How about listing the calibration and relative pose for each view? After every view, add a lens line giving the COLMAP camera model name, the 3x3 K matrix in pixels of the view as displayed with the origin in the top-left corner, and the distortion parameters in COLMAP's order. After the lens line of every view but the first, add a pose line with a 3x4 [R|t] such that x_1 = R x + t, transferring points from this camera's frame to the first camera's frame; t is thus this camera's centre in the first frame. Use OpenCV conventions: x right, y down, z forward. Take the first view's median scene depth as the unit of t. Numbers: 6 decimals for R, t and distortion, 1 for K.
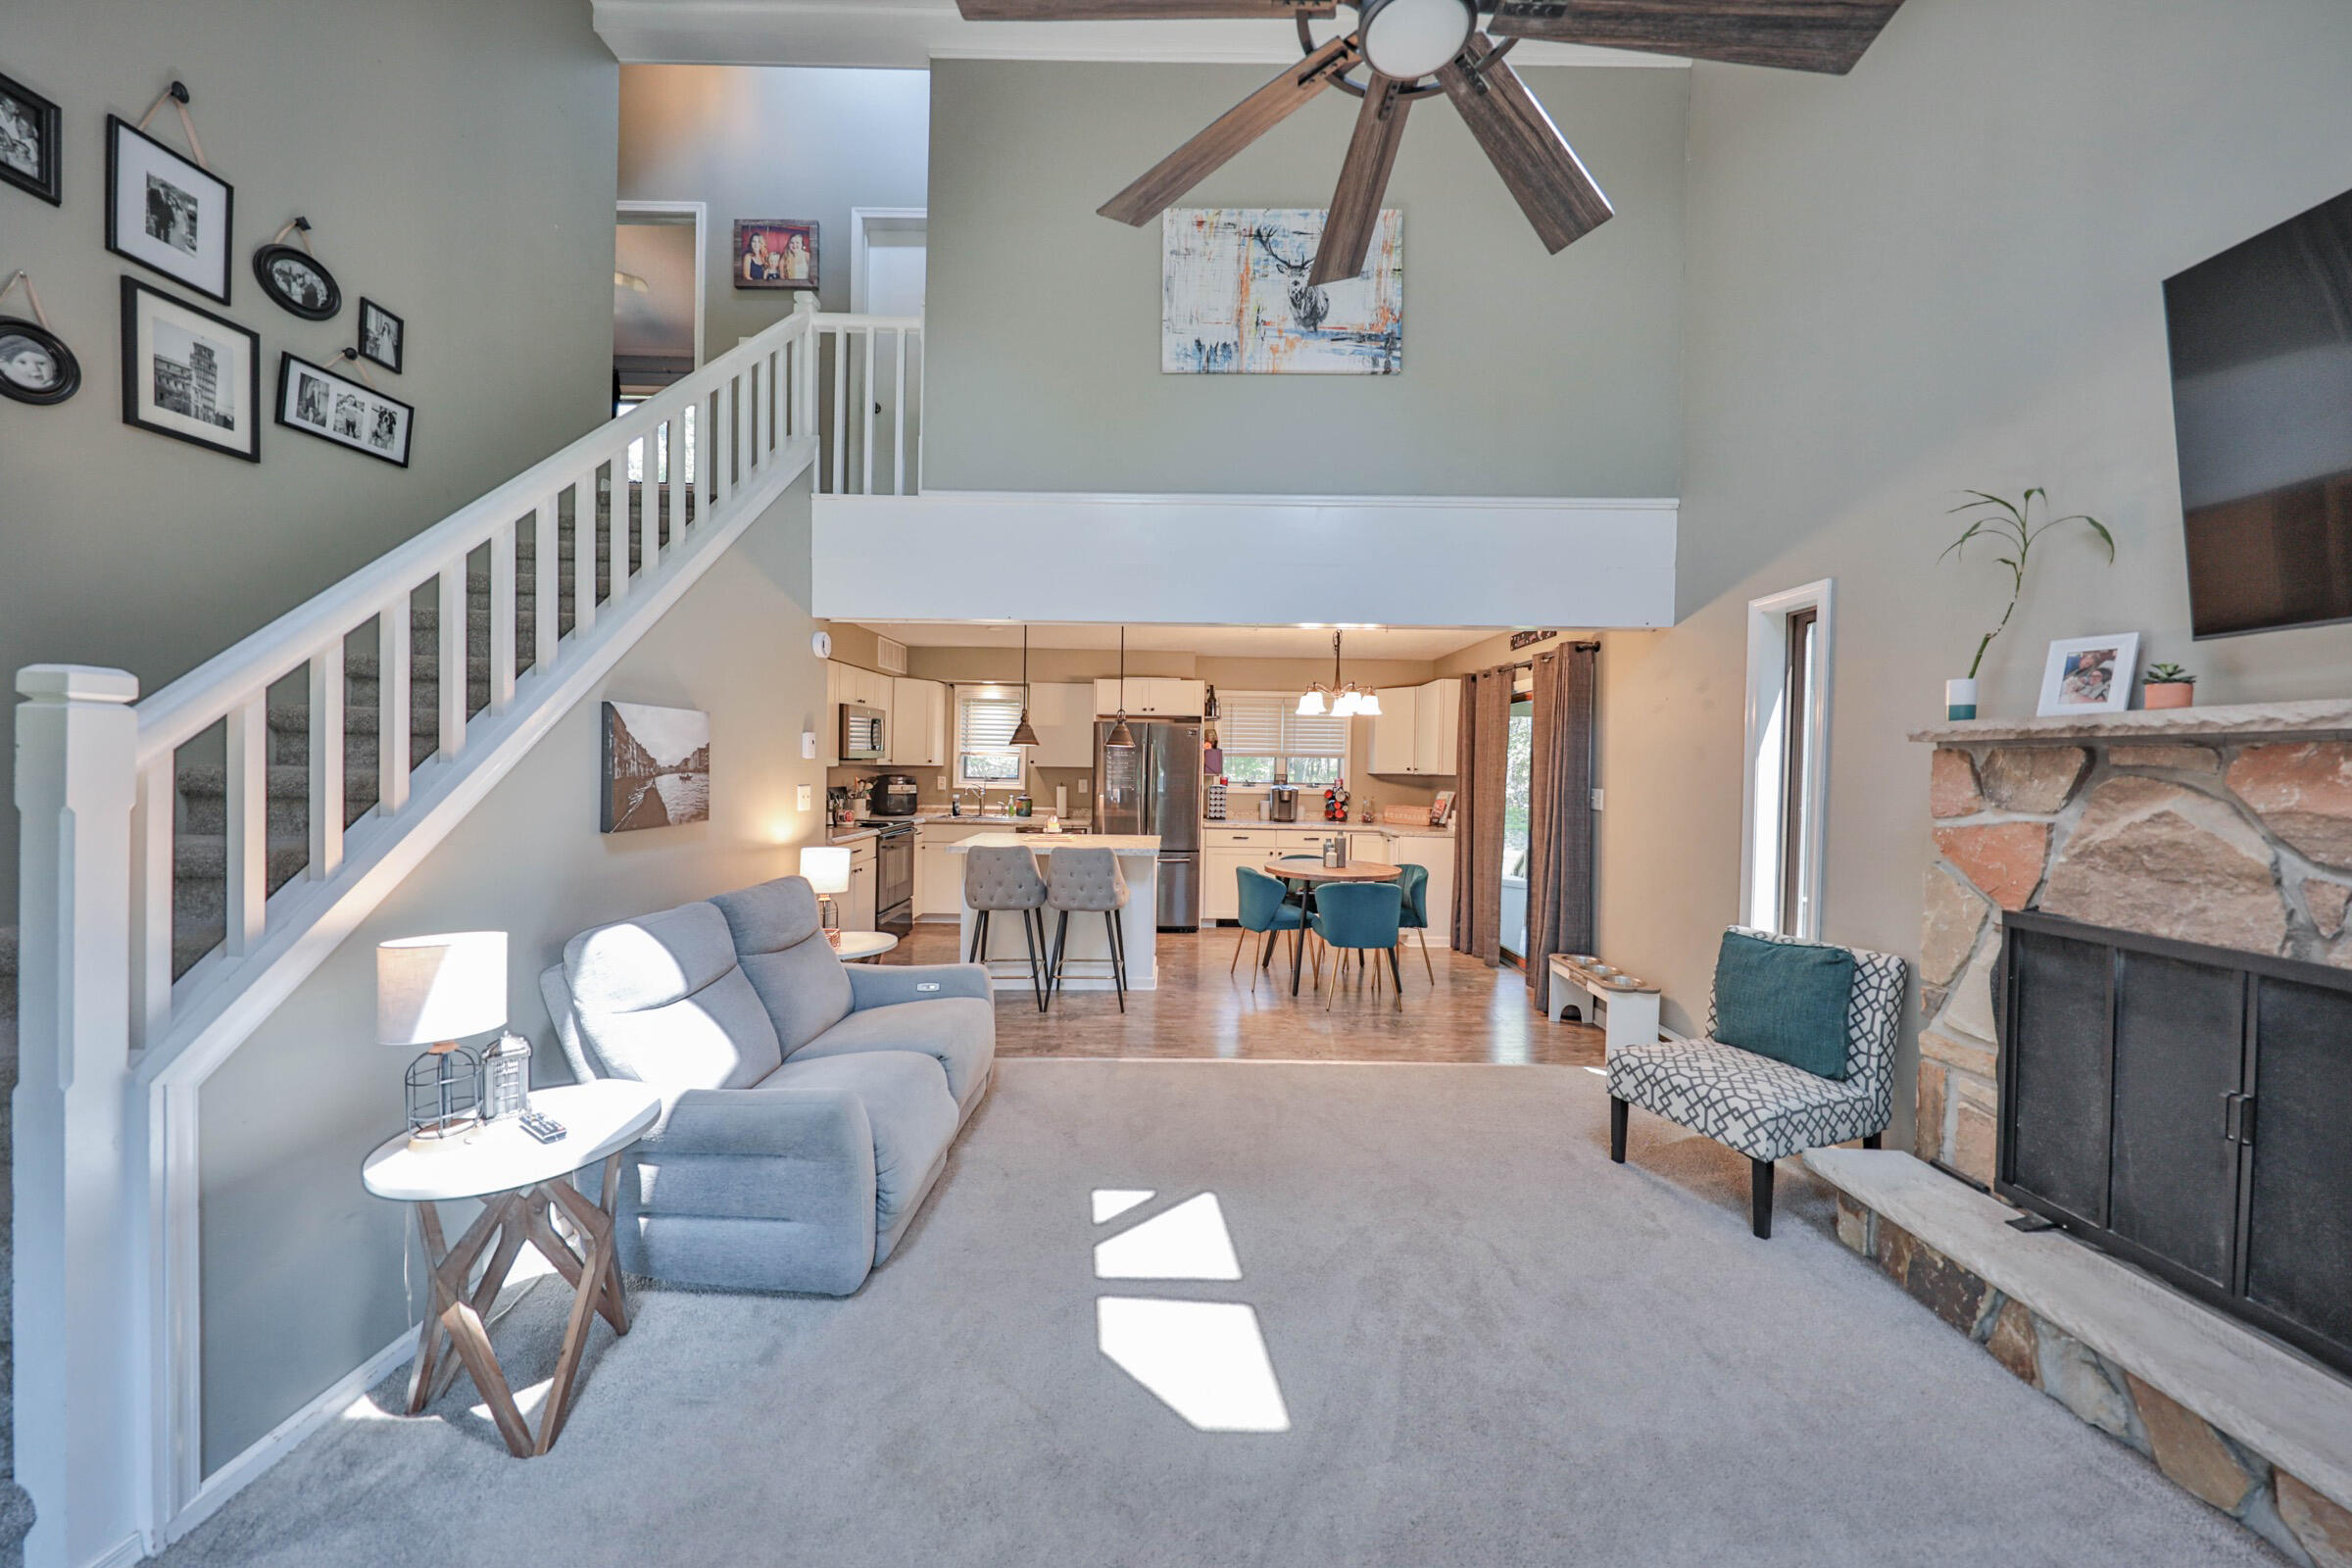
lens RADIAL K [[791.9, 0, 1165.9], [0, 791.9, 779.8], [0, 0, 1]] dist [0.001549, -0.003949]
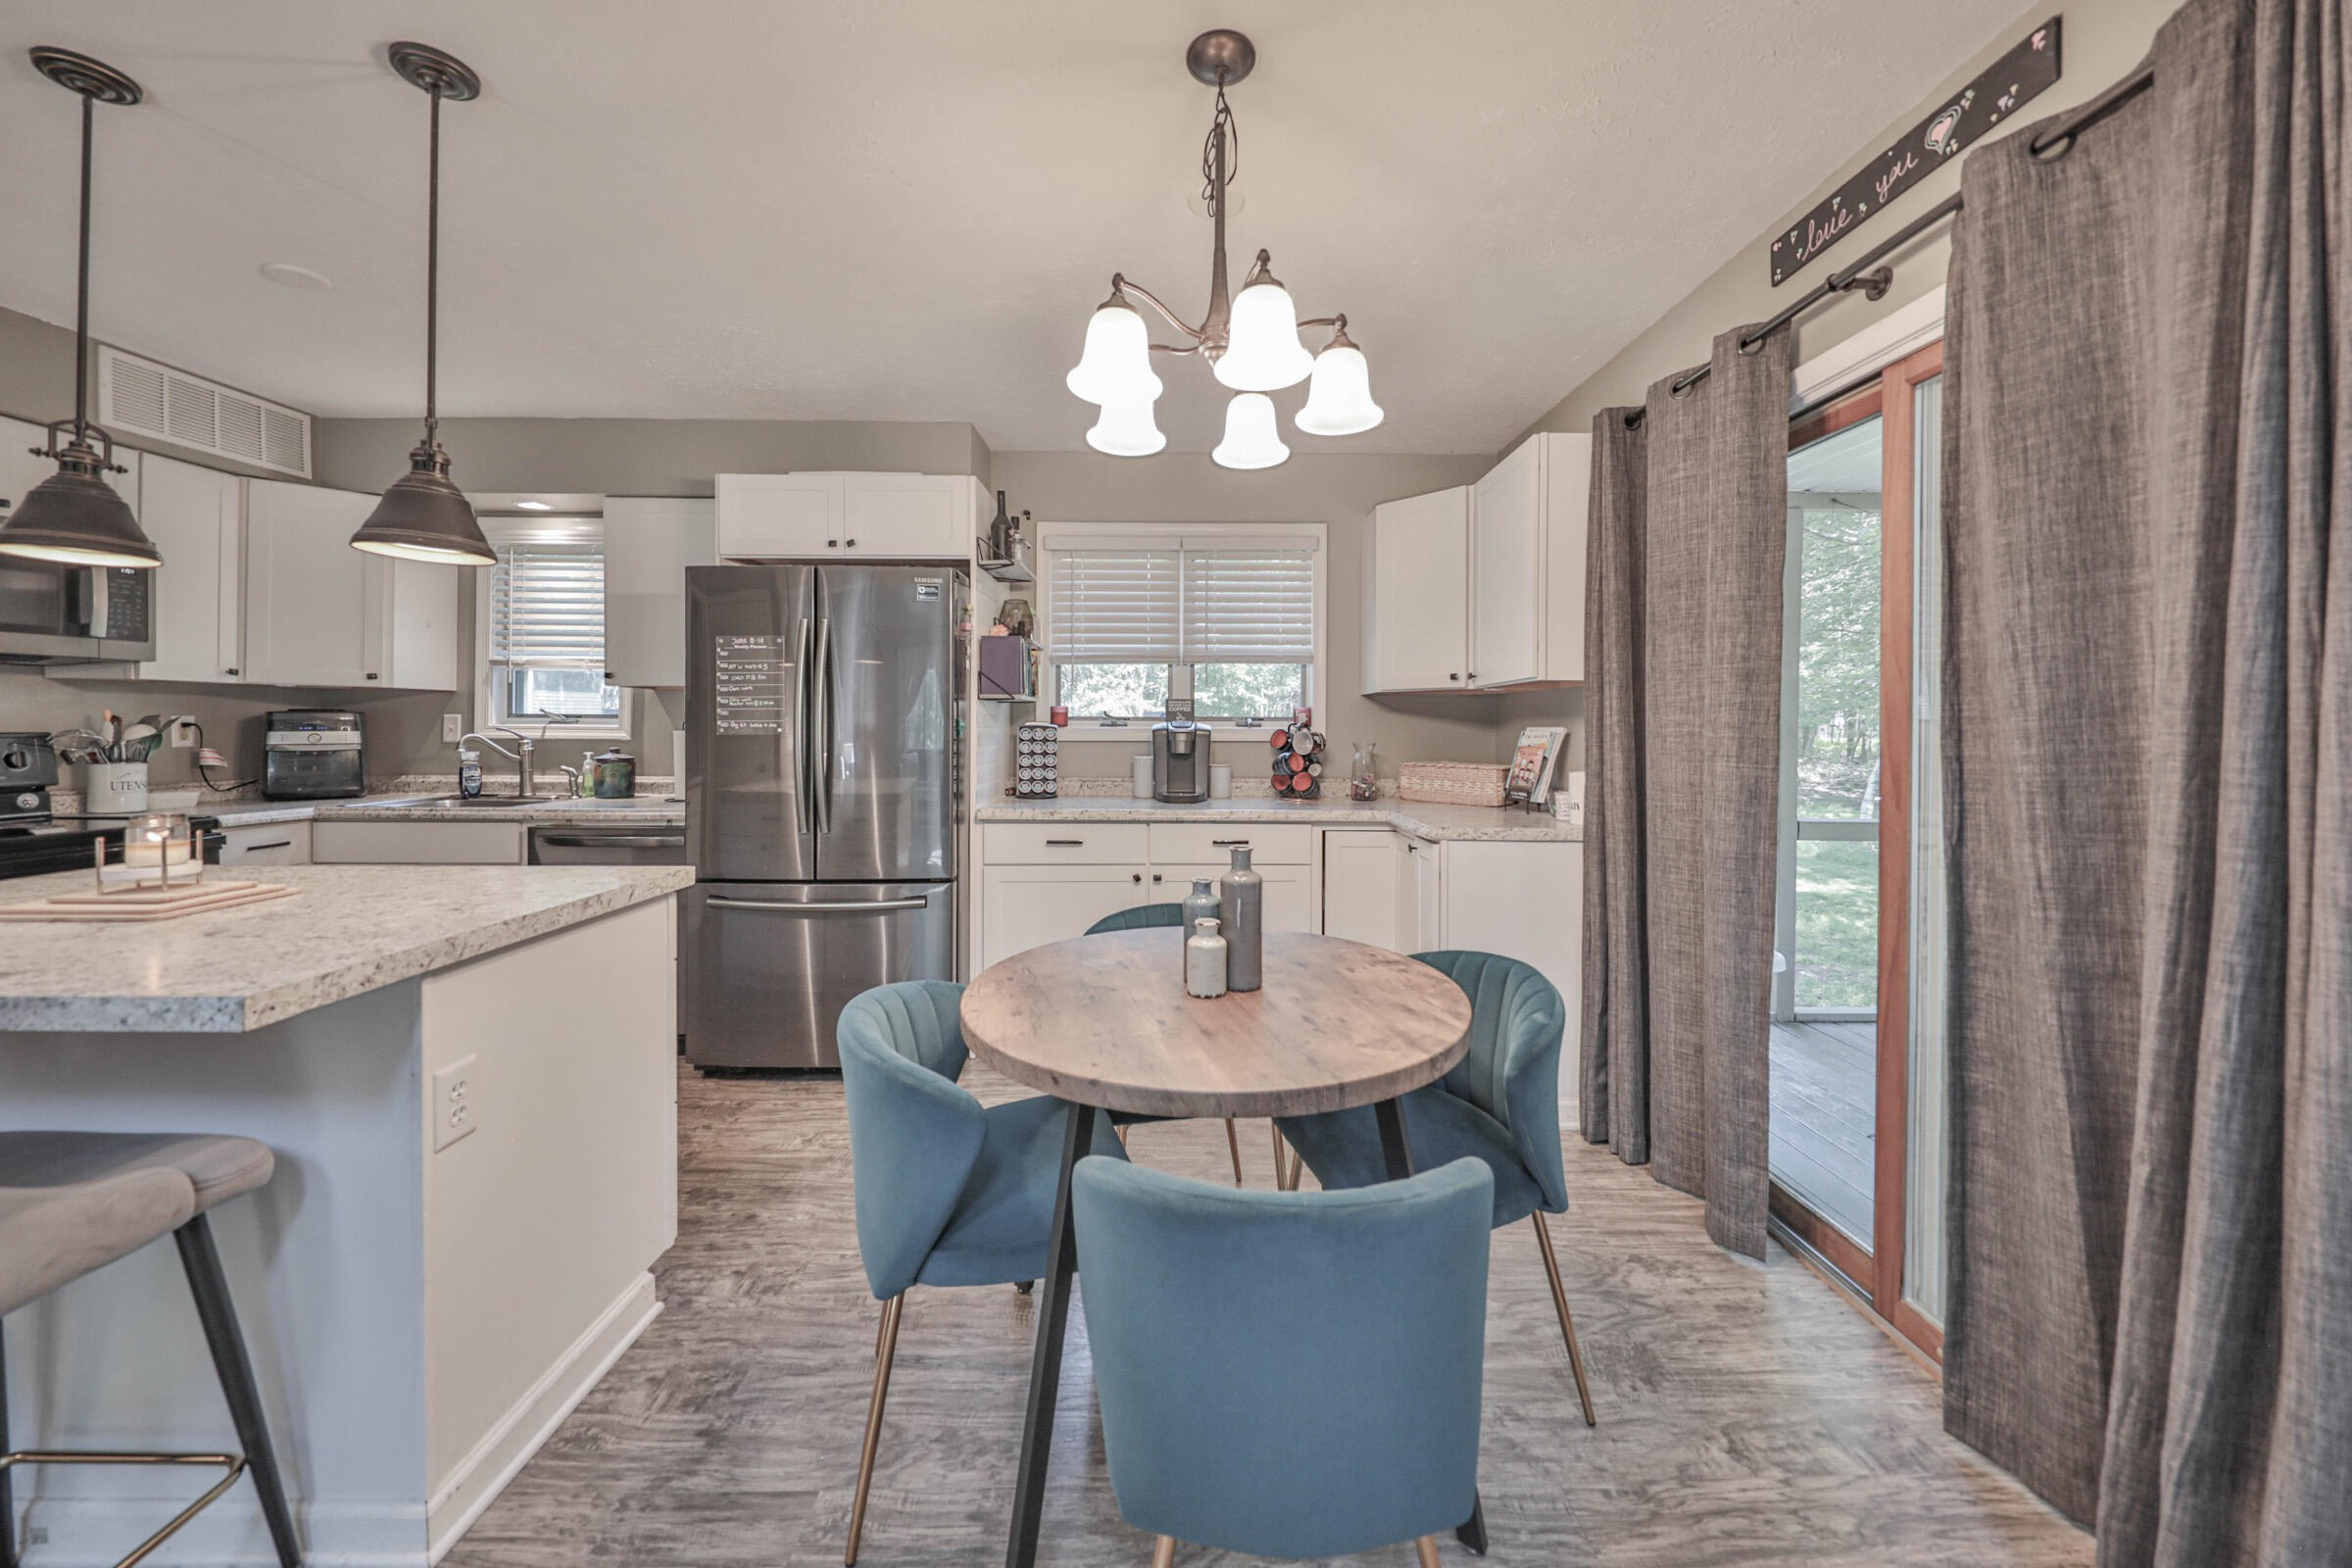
lens RADIAL K [[839.7, 0, 1185.1], [0, 839.7, 728.2], [0, 0, 1]] dist [0.001047, -0.002623]
pose [[0.999669, -0.013346, 0.022018, 0.405381], [0.013675, 0.999796, -0.014879, 0.052400], [-0.021815, 0.015175, 0.999647, 1.477561]]
